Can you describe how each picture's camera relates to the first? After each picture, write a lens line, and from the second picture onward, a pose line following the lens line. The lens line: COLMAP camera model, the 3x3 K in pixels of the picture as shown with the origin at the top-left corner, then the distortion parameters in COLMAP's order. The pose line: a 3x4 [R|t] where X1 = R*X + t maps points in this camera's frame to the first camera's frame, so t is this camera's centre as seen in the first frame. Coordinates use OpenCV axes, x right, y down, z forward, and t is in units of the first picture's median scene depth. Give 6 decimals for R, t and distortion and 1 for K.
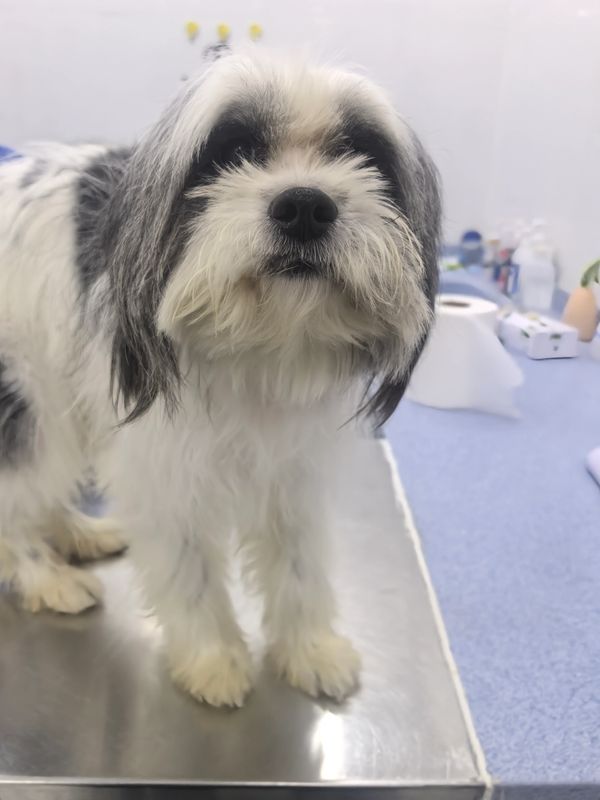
lens RADIAL K [[662.9, 0, 325.3], [0, 662.9, 452.8], [0, 0, 1]] dist [-0.092677, 0.096934]
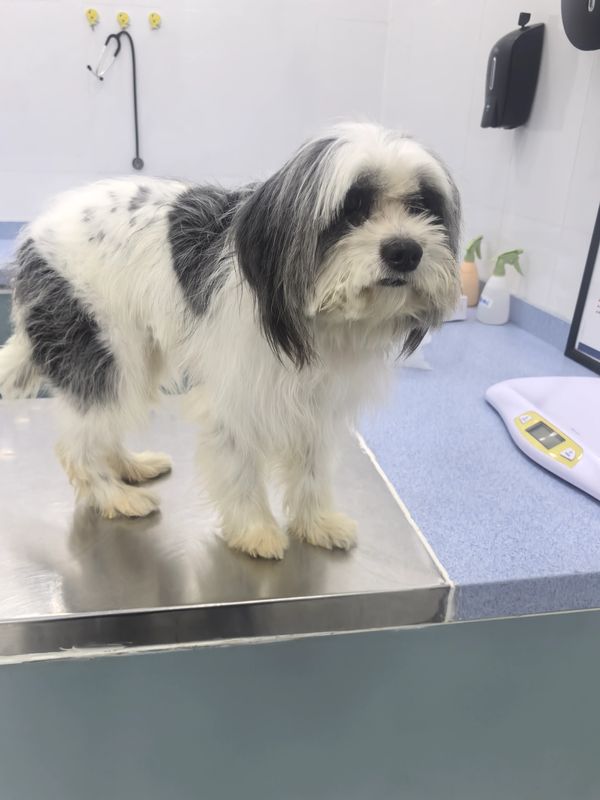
lens RADIAL K [[629.6, 0, 300.2], [0, 629.6, 435.4], [0, 0, 1]] dist [0.000766, -0.000127]
pose [[0.990868, -0.059543, 0.120976, -0.226695], [0.057233, 0.998108, 0.022486, 0.072404], [-0.122086, -0.015357, 0.992401, -0.383128]]
